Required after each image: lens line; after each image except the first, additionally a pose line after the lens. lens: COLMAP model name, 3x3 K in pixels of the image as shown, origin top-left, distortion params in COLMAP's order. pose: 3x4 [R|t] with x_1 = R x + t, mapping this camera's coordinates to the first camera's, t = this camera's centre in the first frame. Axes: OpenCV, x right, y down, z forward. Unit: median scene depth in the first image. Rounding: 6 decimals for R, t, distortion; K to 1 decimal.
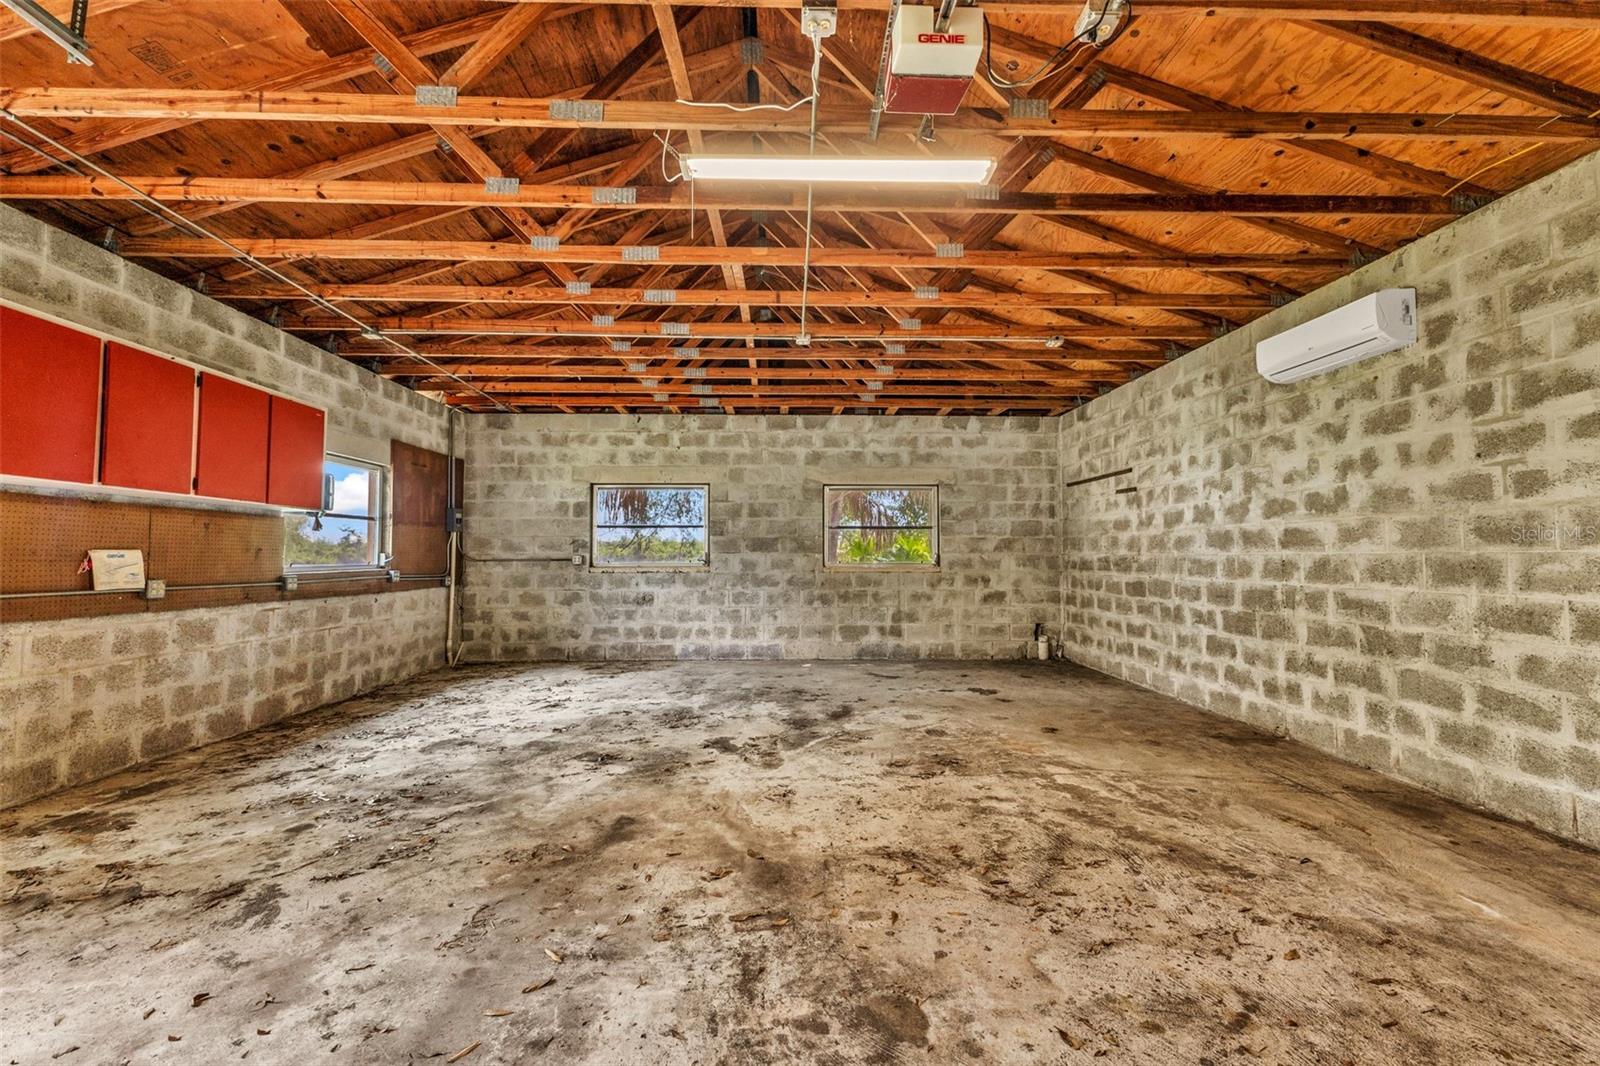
lens RADIAL K [[698.9, 0, 798.5], [0, 698.9, 529.0], [0, 0, 1]] dist [0.011350, -0.000889]
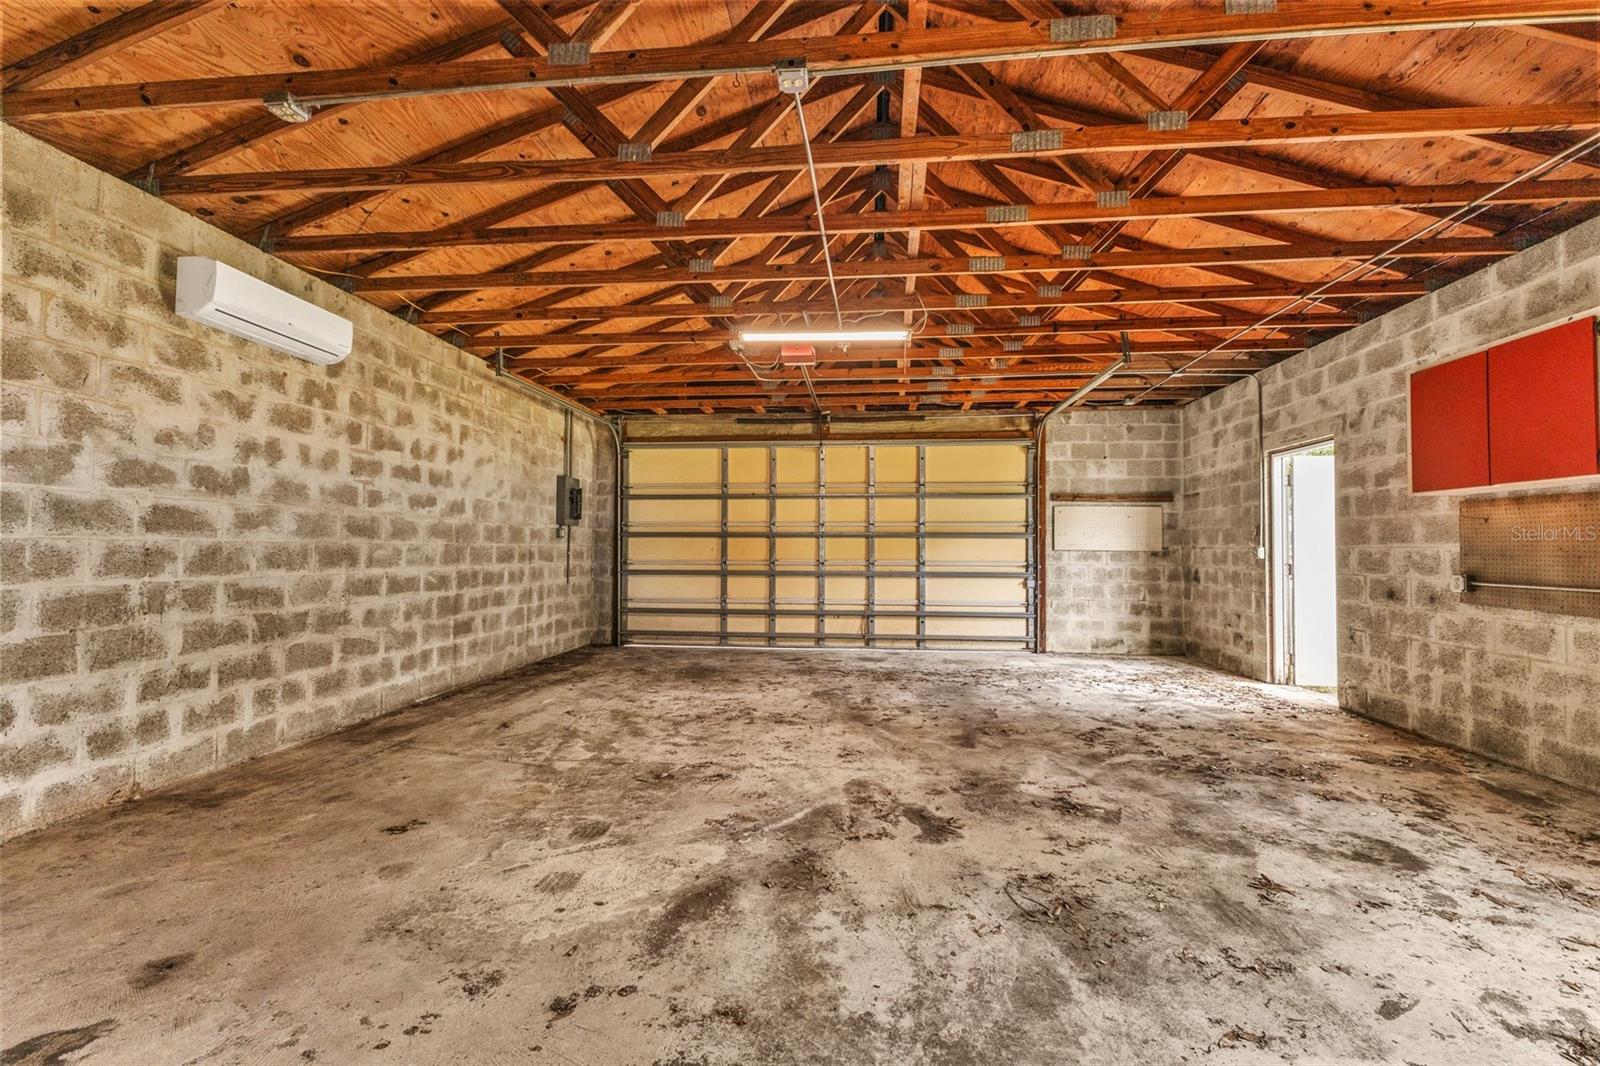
lens RADIAL K [[721.3, 0, 825.5], [0, 721.3, 533.4], [0, 0, 1]] dist [0.012048, 0.000024]
pose [[-0.995890, -0.004145, 0.090472, -0.072484], [-0.009967, 0.997900, -0.063997, 0.074723], [-0.090017, -0.064636, -0.993841, 1.783868]]
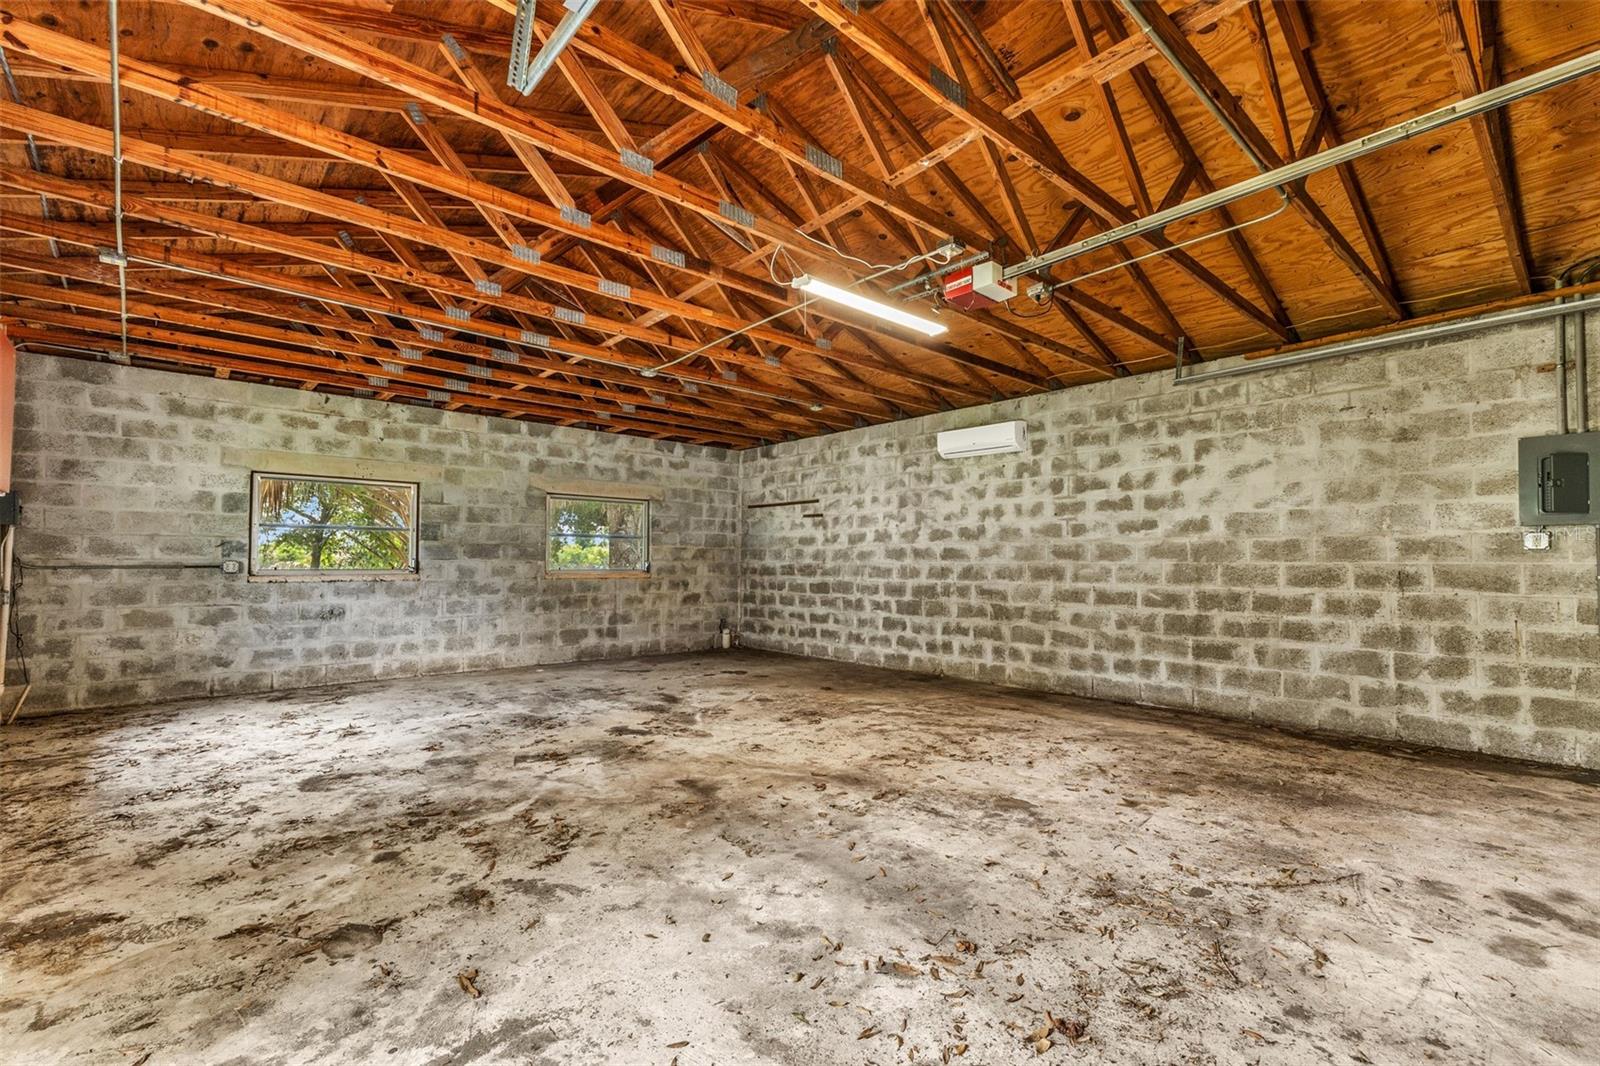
lens RADIAL K [[701.3, 0, 801.4], [0, 701.3, 542.8], [0, 0, 1]] dist [0.009990, -0.000278]
pose [[0.764510, 0.022582, 0.644216, -0.651547], [-0.029129, 0.999576, -0.000470, -0.001988], [-0.643953, -0.018406, 0.764843, -0.037944]]
